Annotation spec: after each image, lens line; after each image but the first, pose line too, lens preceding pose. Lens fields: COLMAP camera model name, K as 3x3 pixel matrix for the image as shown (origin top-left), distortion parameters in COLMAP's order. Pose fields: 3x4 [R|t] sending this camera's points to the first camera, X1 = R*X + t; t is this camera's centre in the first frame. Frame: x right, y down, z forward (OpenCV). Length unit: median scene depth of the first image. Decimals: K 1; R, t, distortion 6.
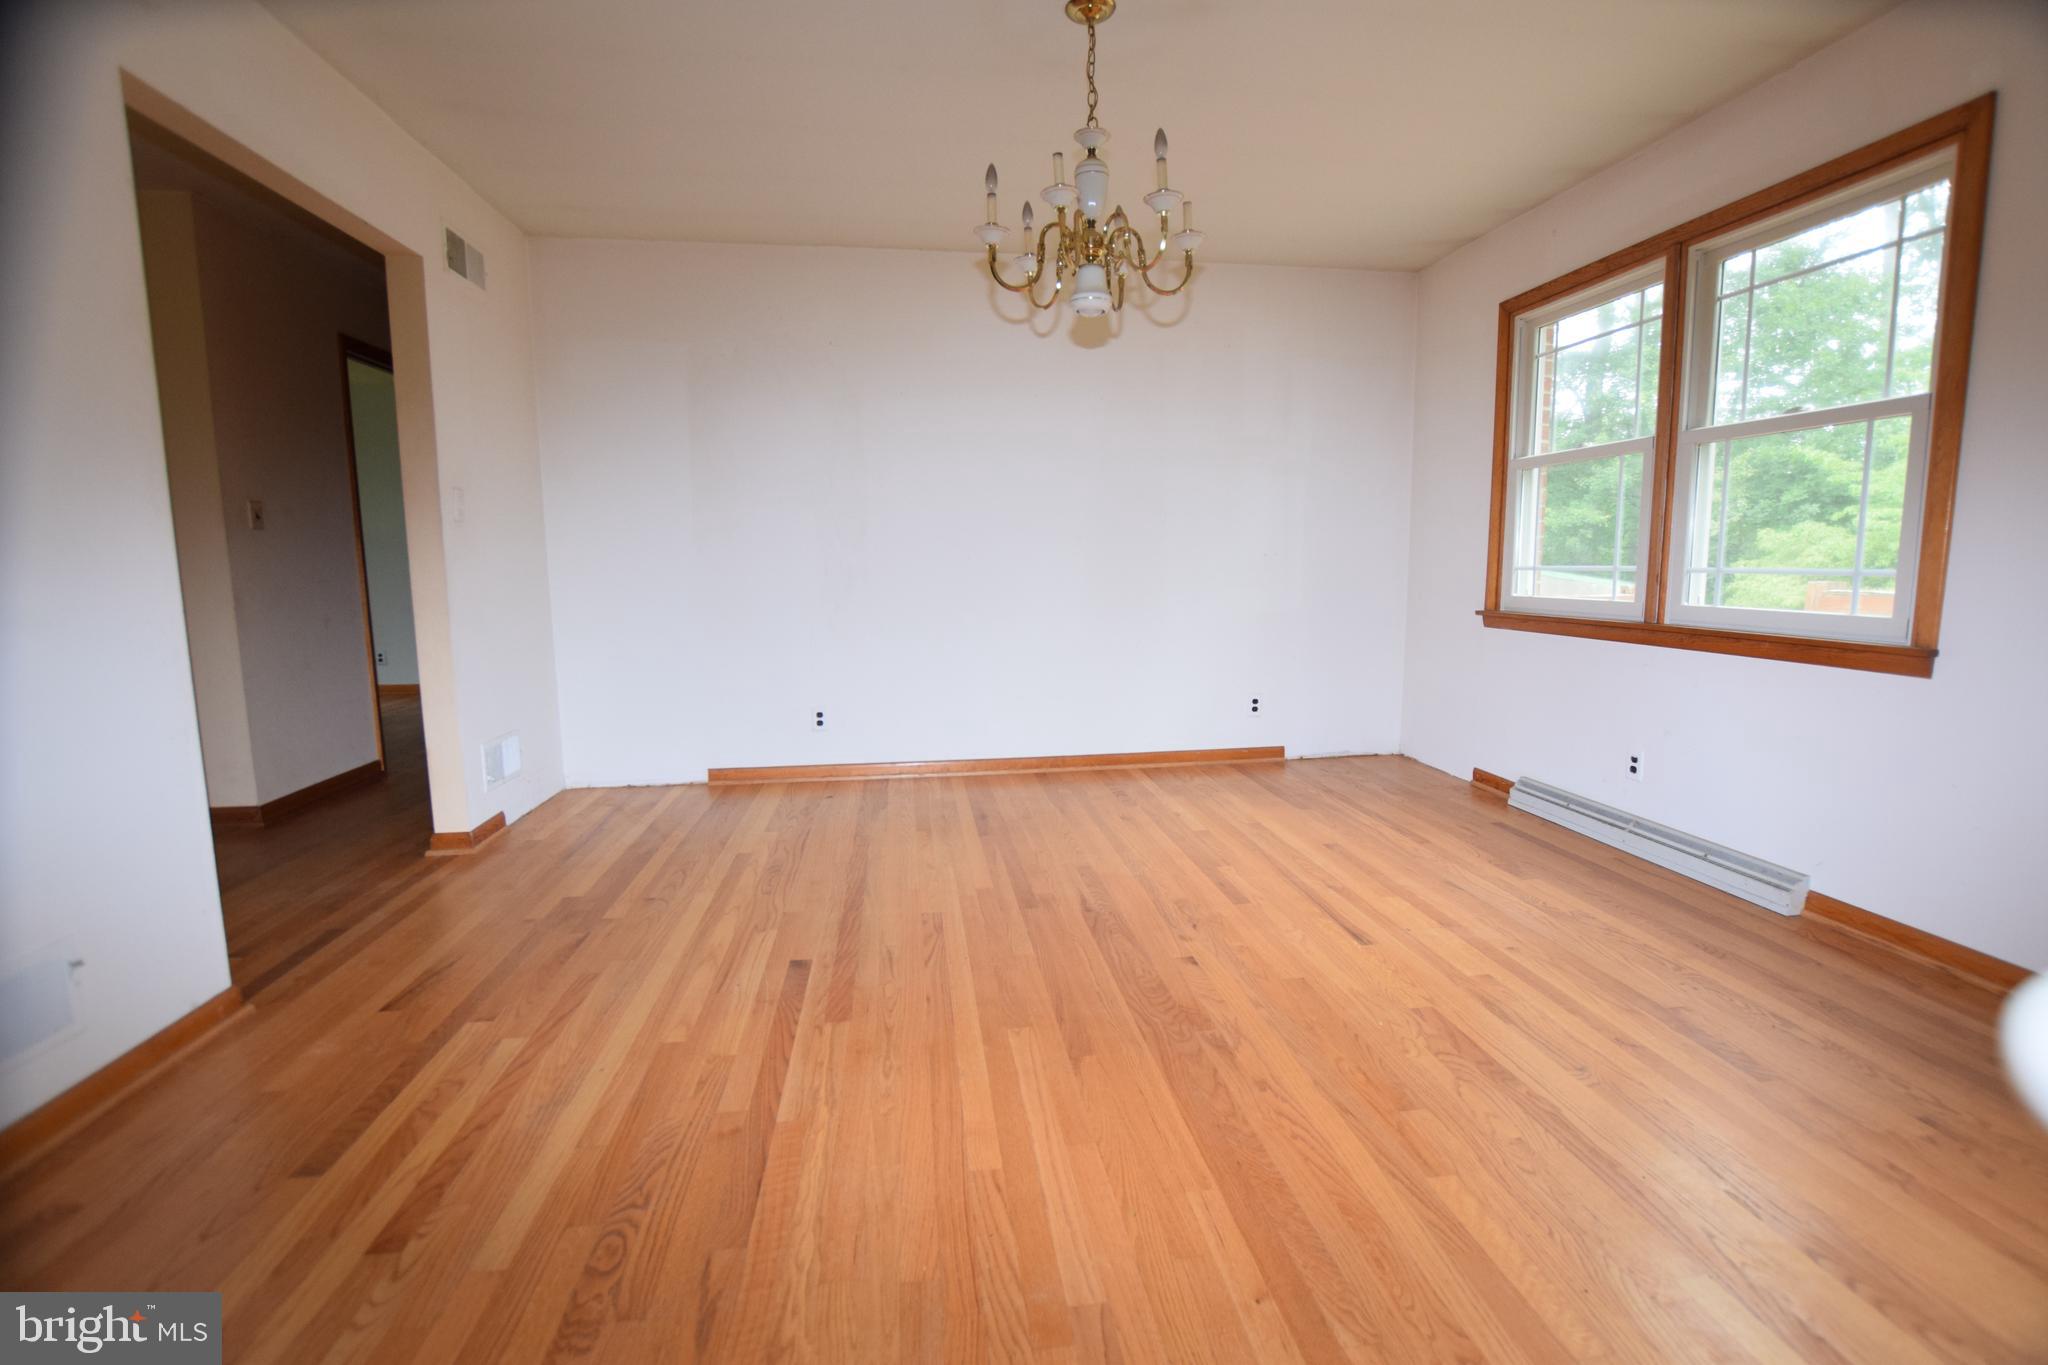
lens RADIAL K [[896.2, 0, 1038.8], [0, 896.2, 682.6], [0, 0, 1]] dist [-0.037655, 0.005542]
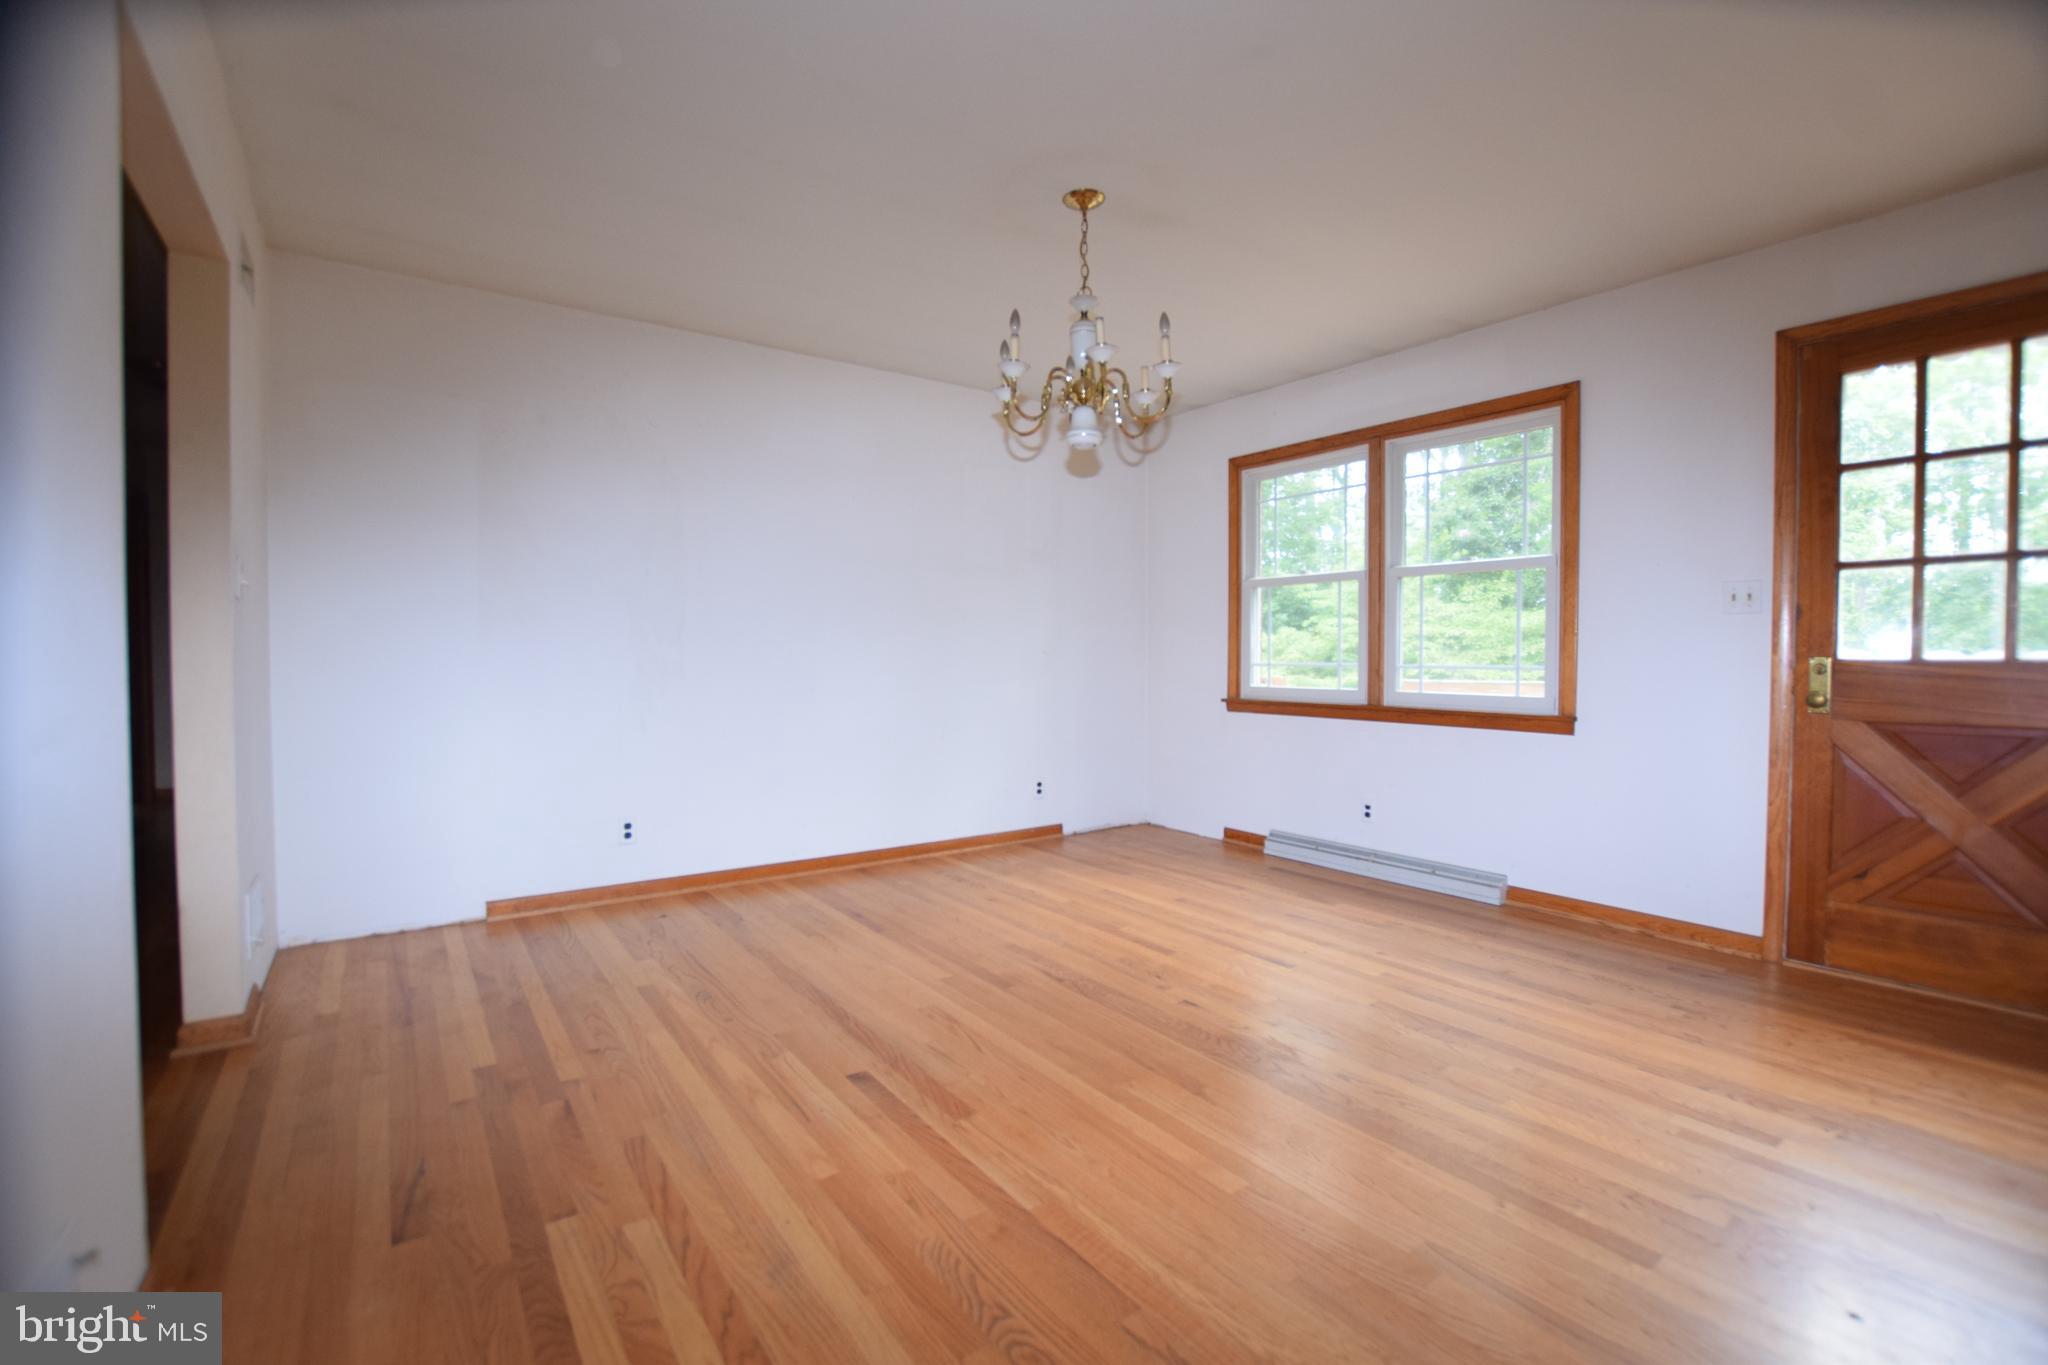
lens RADIAL K [[896.2, 0, 1038.8], [0, 896.2, 682.6], [0, 0, 1]] dist [-0.037655, 0.005542]
pose [[0.884914, -0.005446, 0.465723, -0.450808], [0.054037, 0.994379, -0.091047, -0.004999], [-0.462610, 0.105735, 0.880234, 0.027435]]
